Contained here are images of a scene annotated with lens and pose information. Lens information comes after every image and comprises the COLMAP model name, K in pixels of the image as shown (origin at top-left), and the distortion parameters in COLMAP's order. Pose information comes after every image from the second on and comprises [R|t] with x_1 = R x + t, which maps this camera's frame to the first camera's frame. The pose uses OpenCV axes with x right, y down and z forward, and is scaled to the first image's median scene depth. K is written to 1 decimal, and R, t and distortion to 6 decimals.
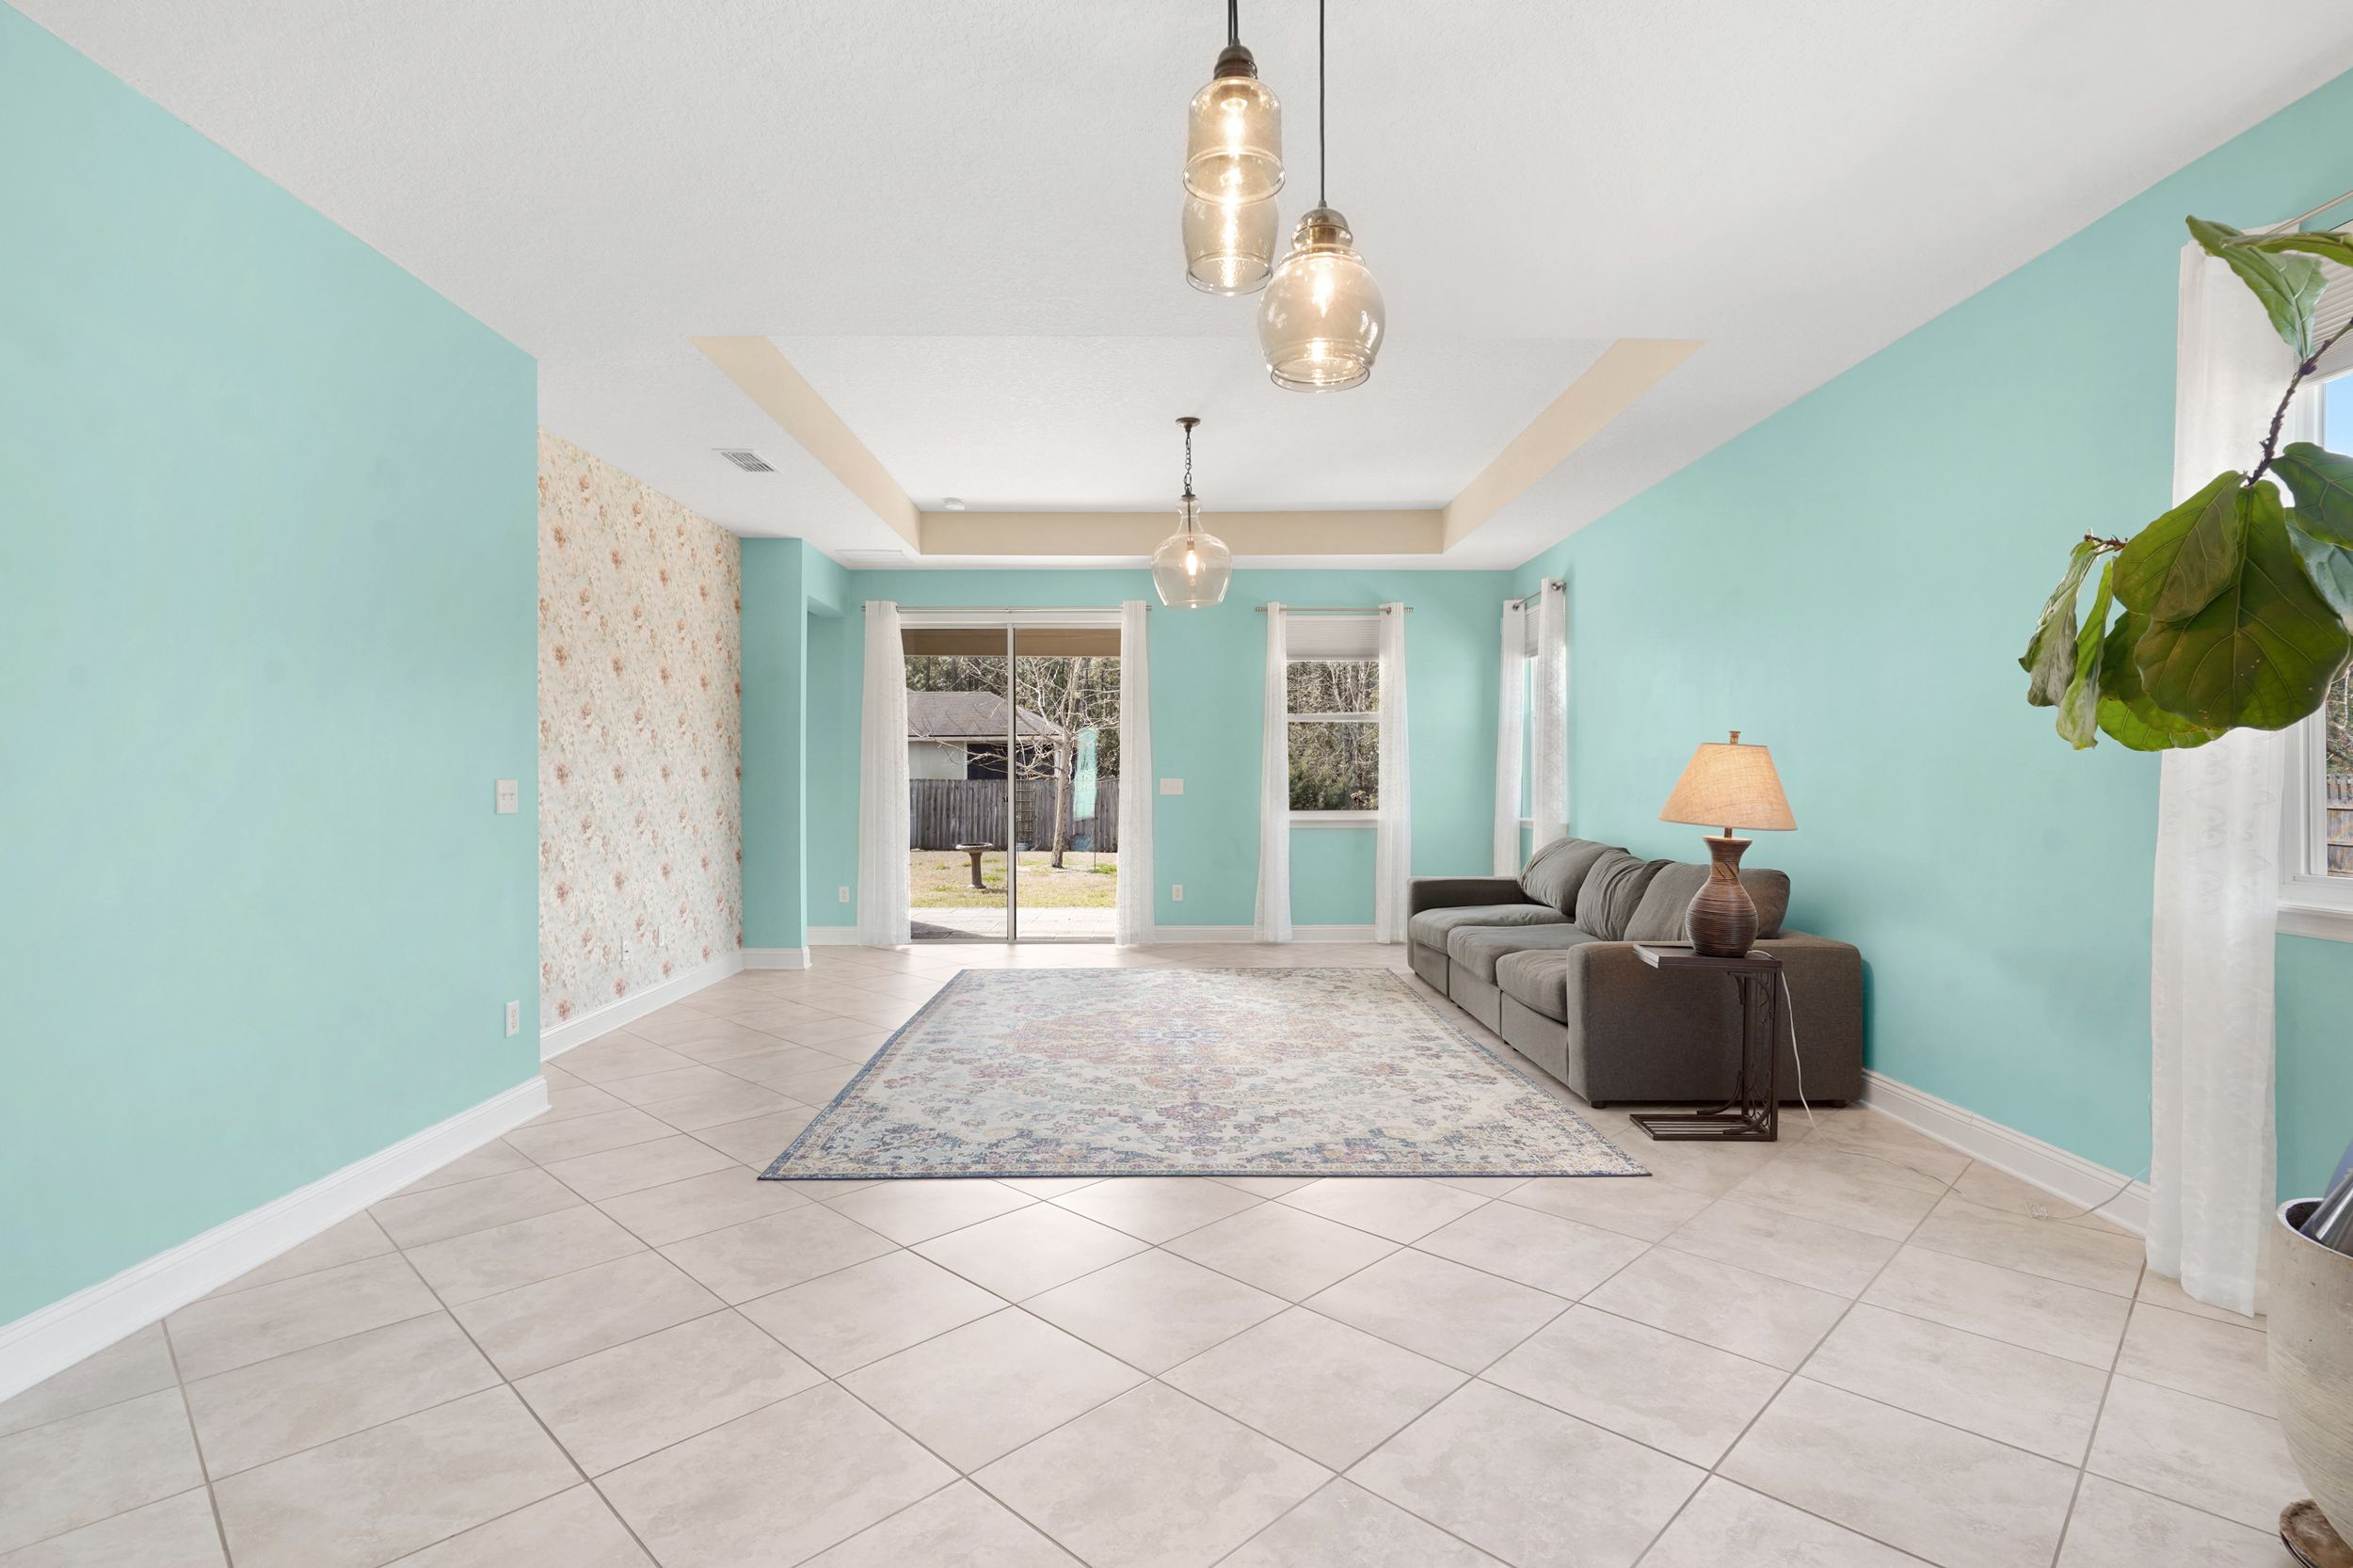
lens RADIAL K [[1139.2, 0, 1180.5], [0, 1139.2, 781.2], [0, 0, 1]] dist [-0.003523, 0.001304]
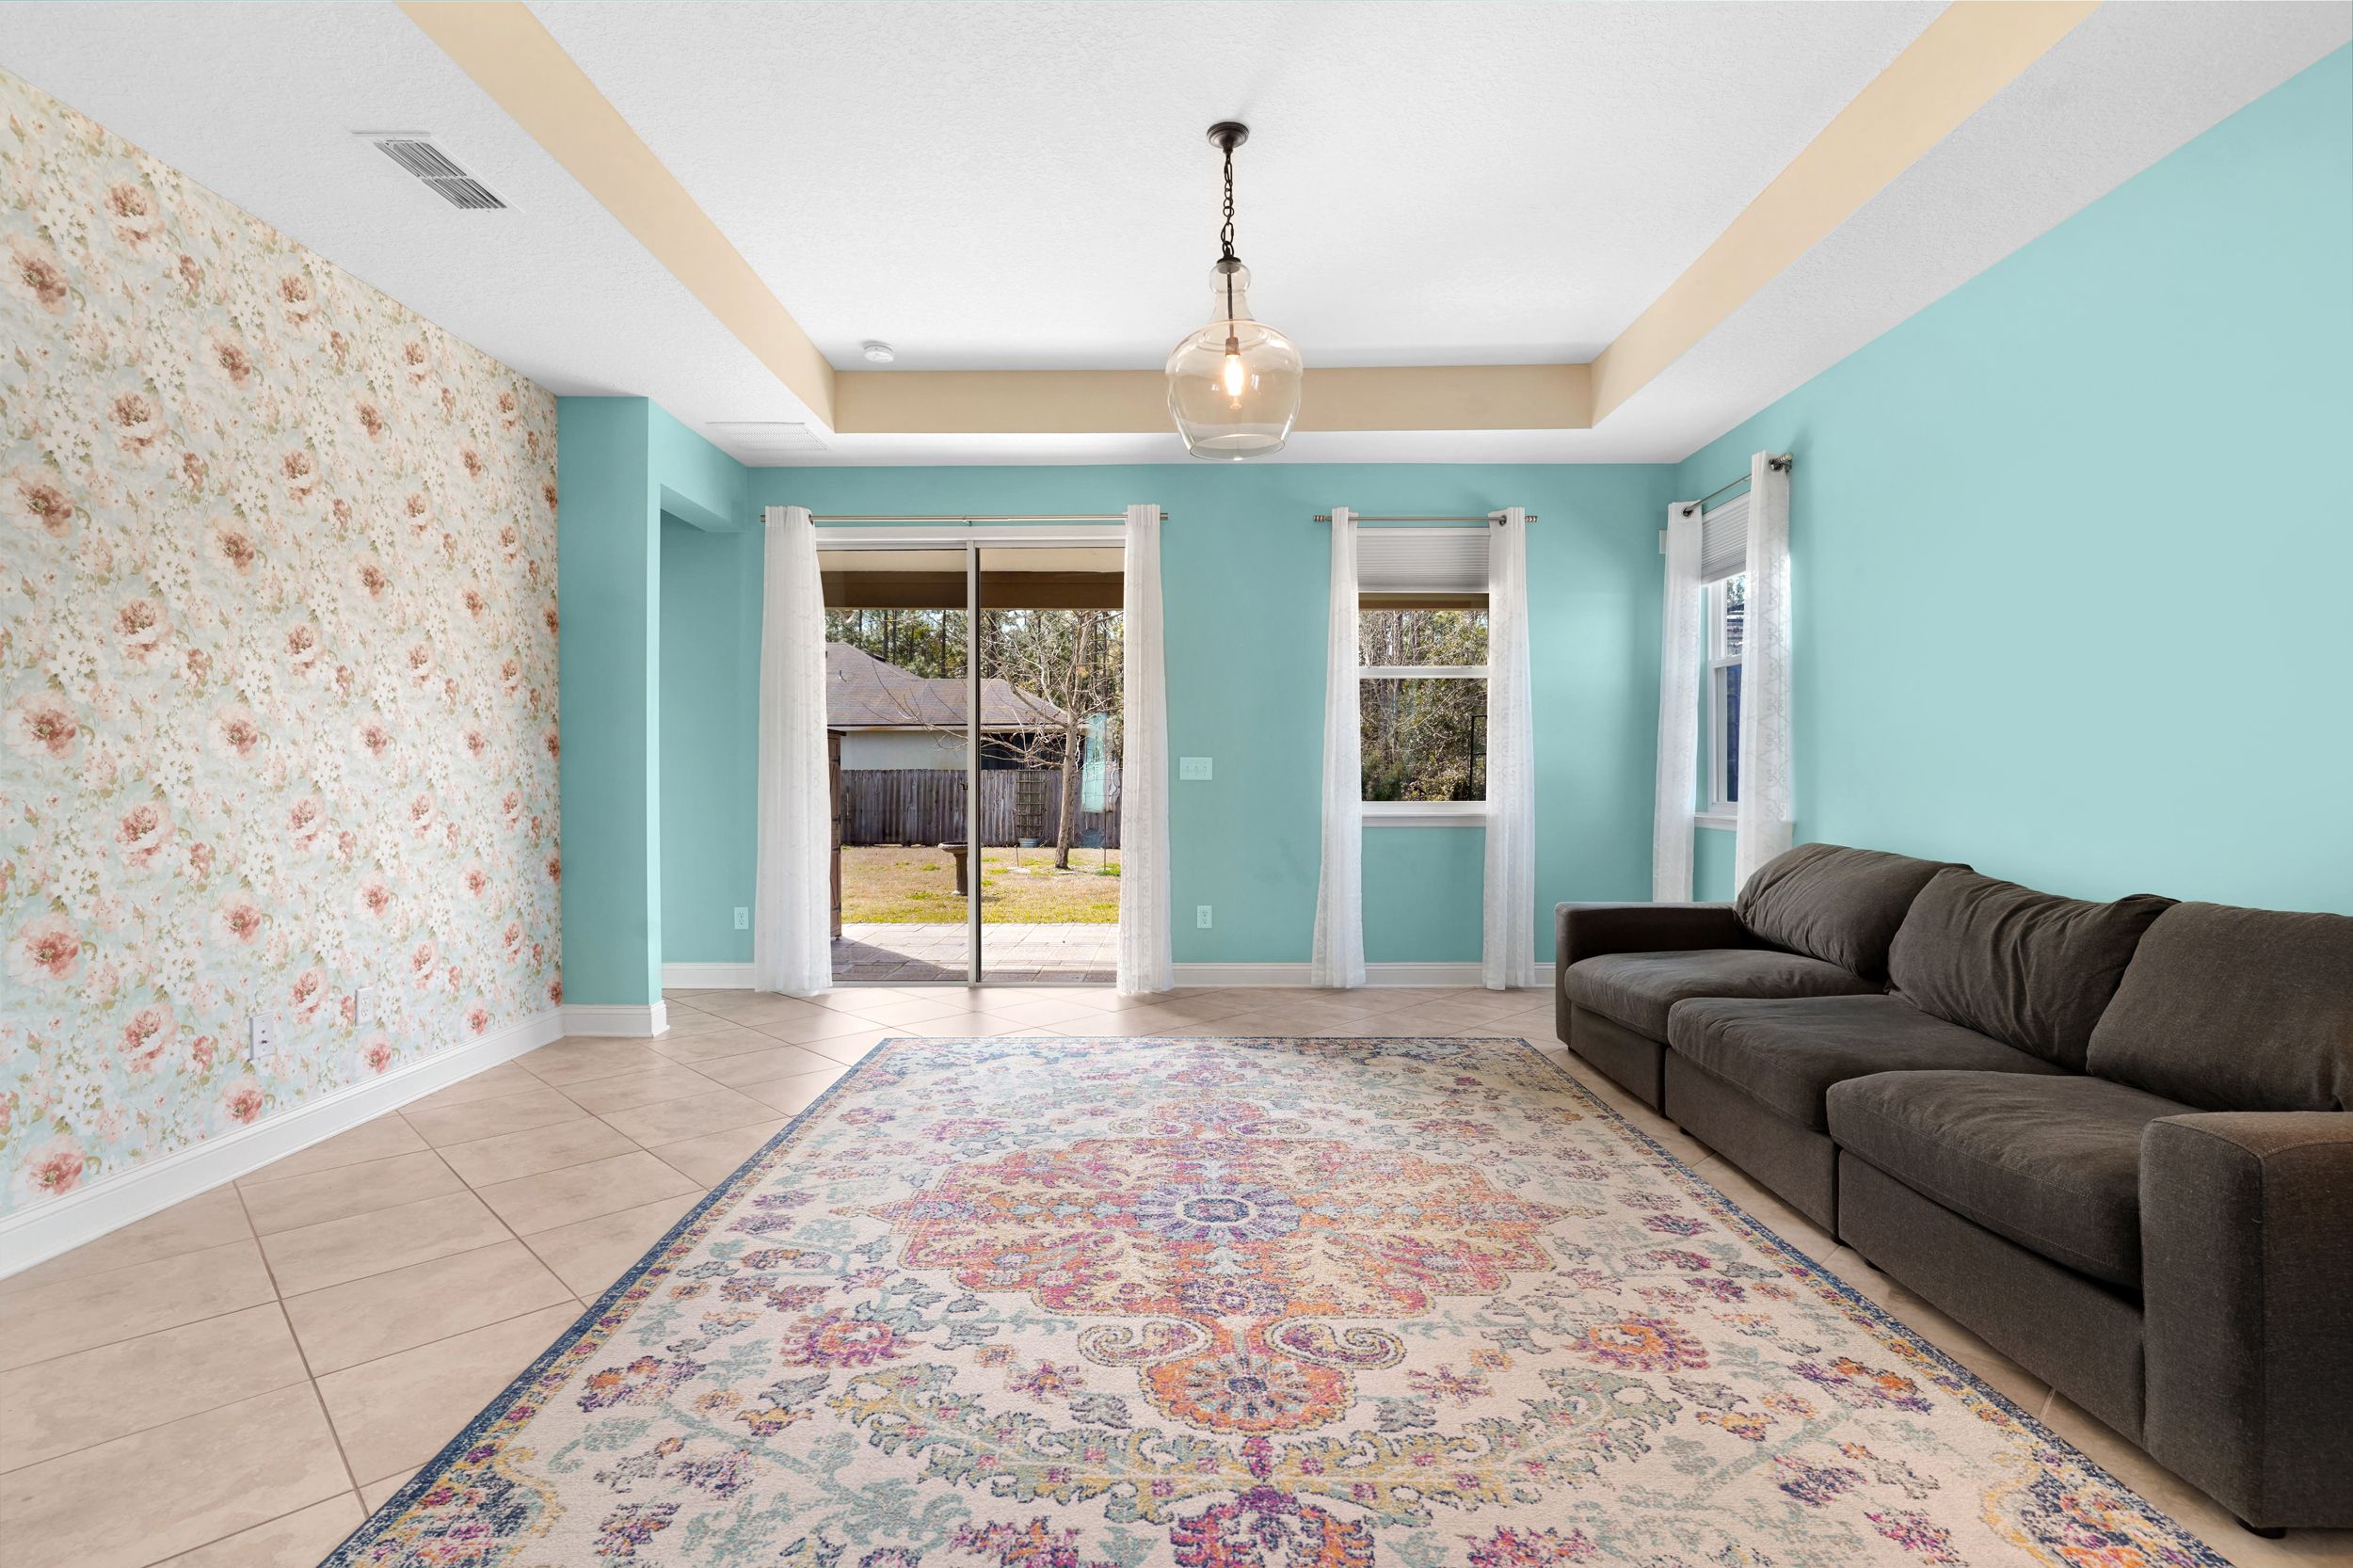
lens RADIAL K [[1123.3, 0, 1176.5], [0, 1123.3, 784.0], [0, 0, 1]] dist [0.000558, 0.000332]
pose [[0.999780, 0.000152, -0.020989, -0.007734], [0.000016, 0.999968, 0.007991, 0.012586], [0.020990, -0.007990, 0.999748, 0.421051]]
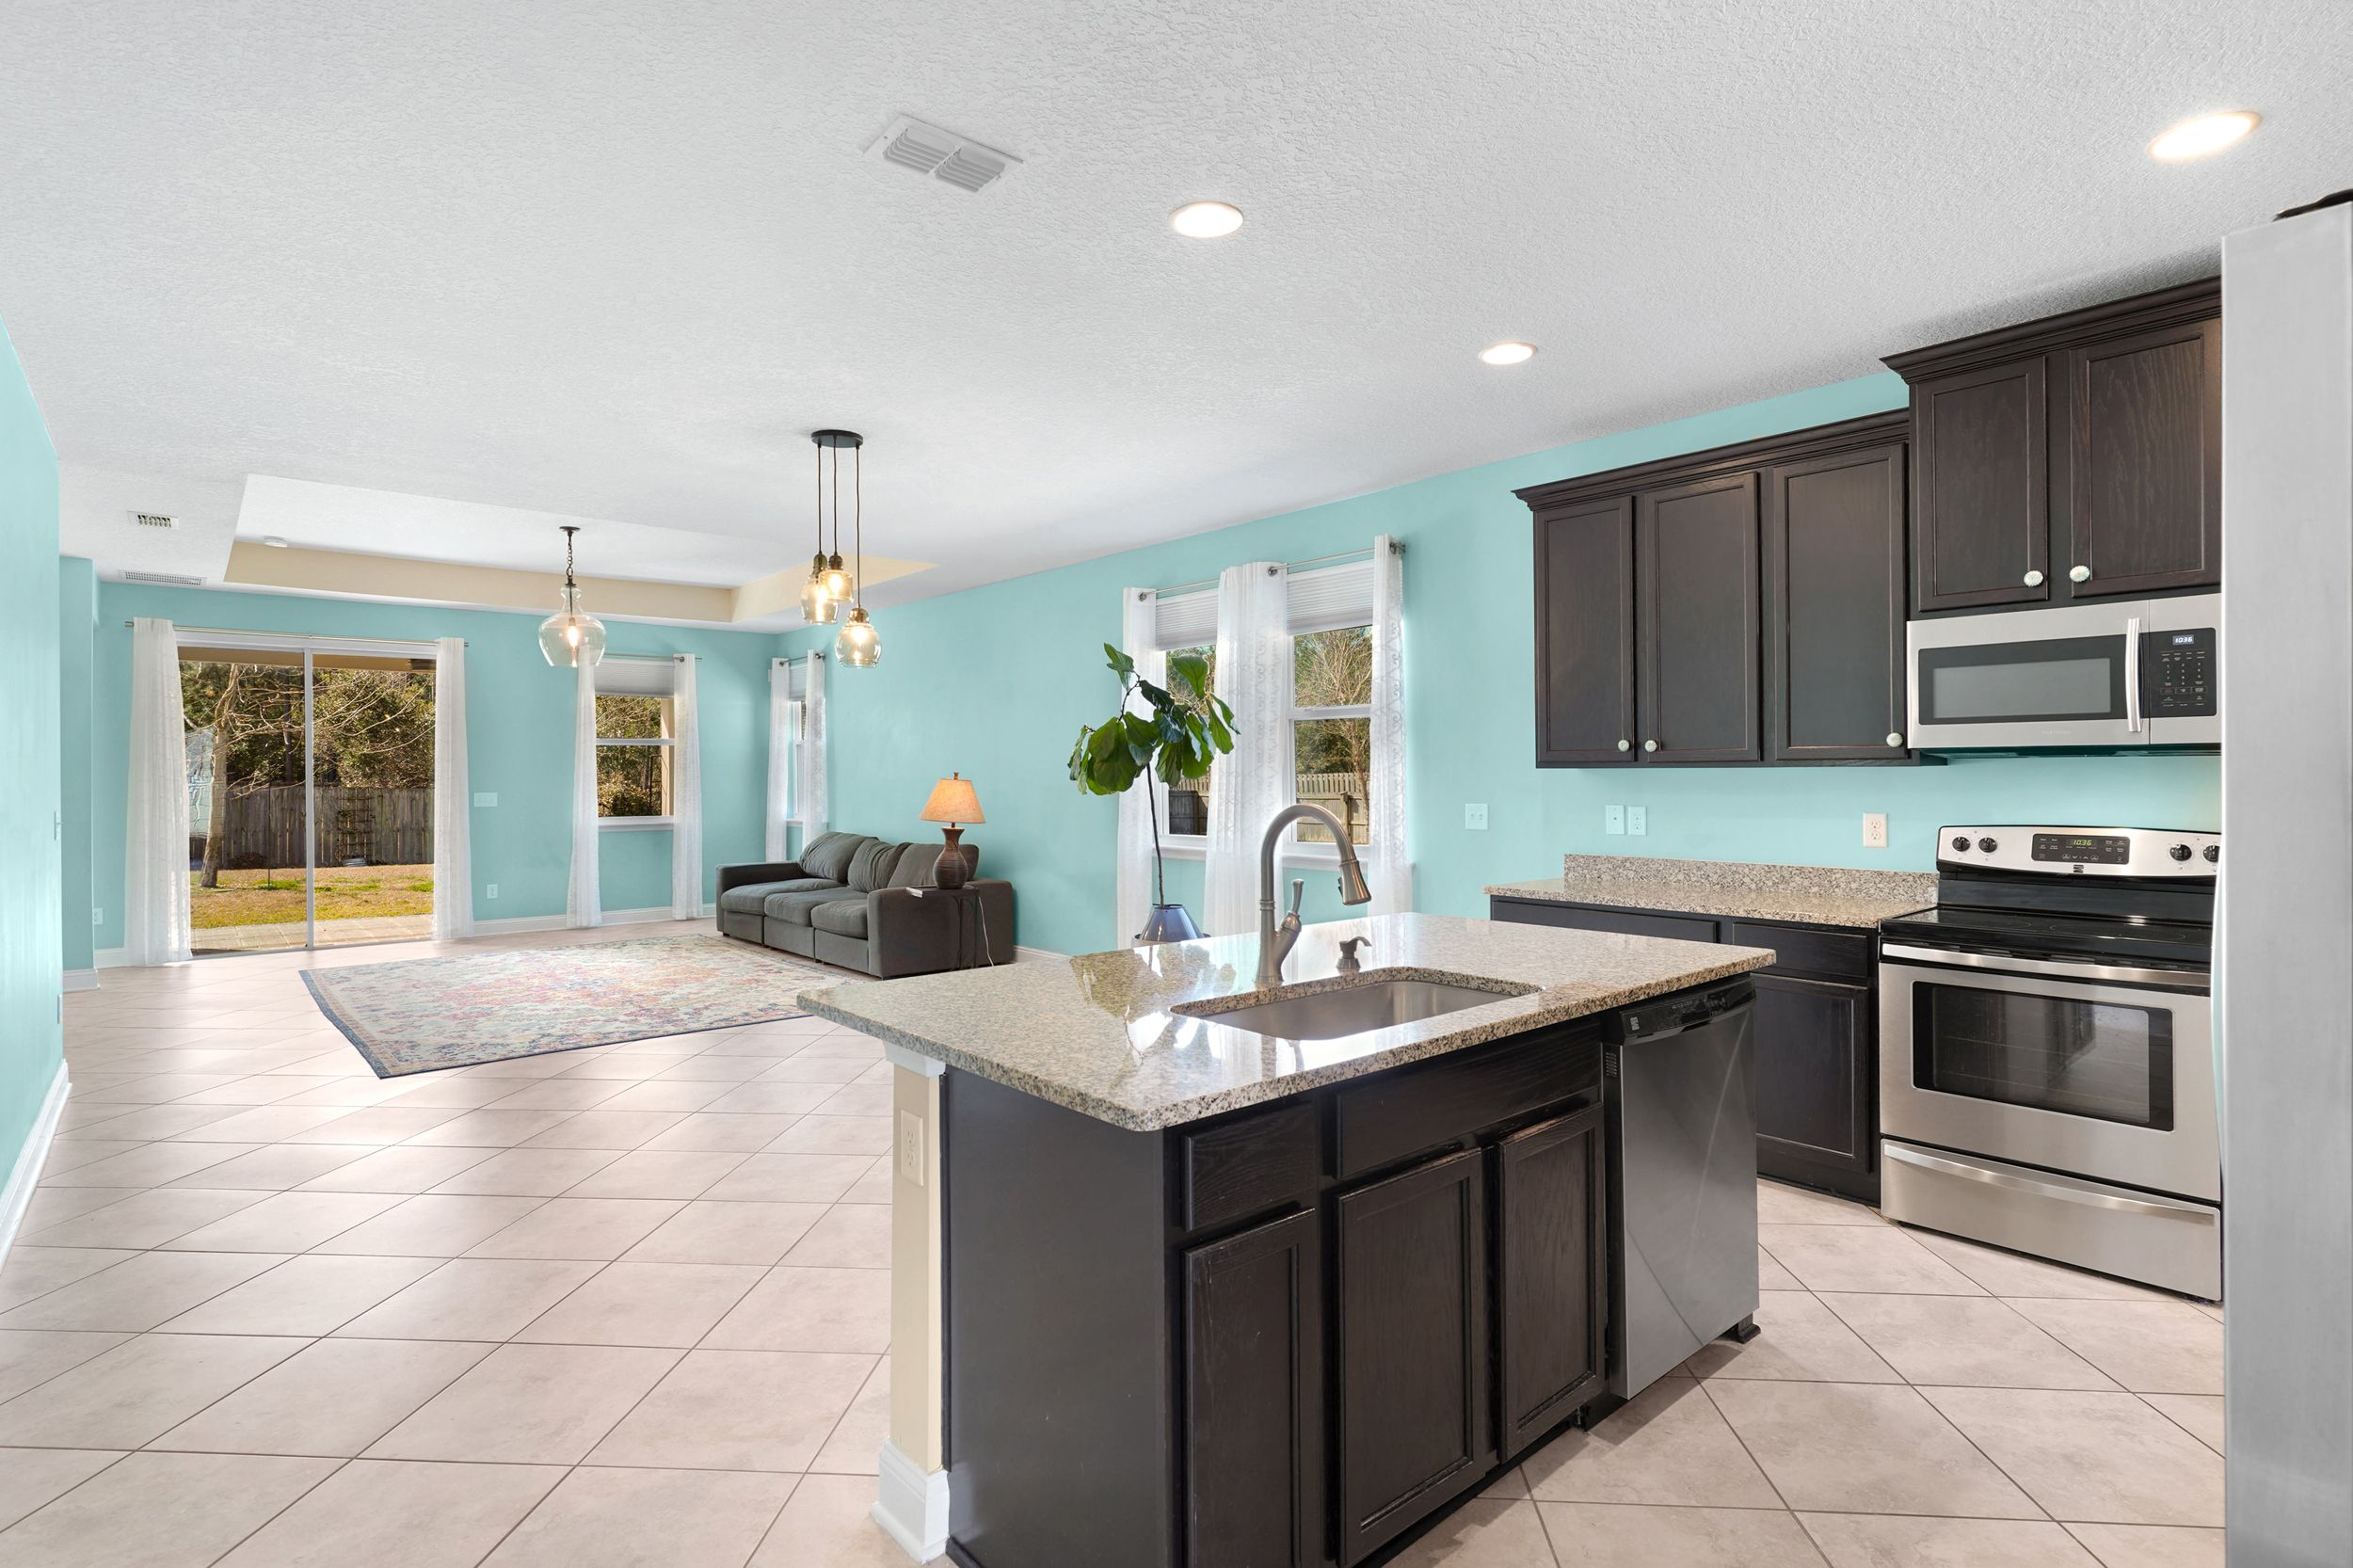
lens RADIAL K [[1139.2, 0, 1180.5], [0, 1139.2, 781.2], [0, 0, 1]] dist [-0.003523, 0.001304]
pose [[0.760656, -0.005368, 0.649133, -0.314819], [0.003185, 0.999985, 0.004536, -0.024395], [-0.649147, -0.001383, 0.760661, -0.472603]]
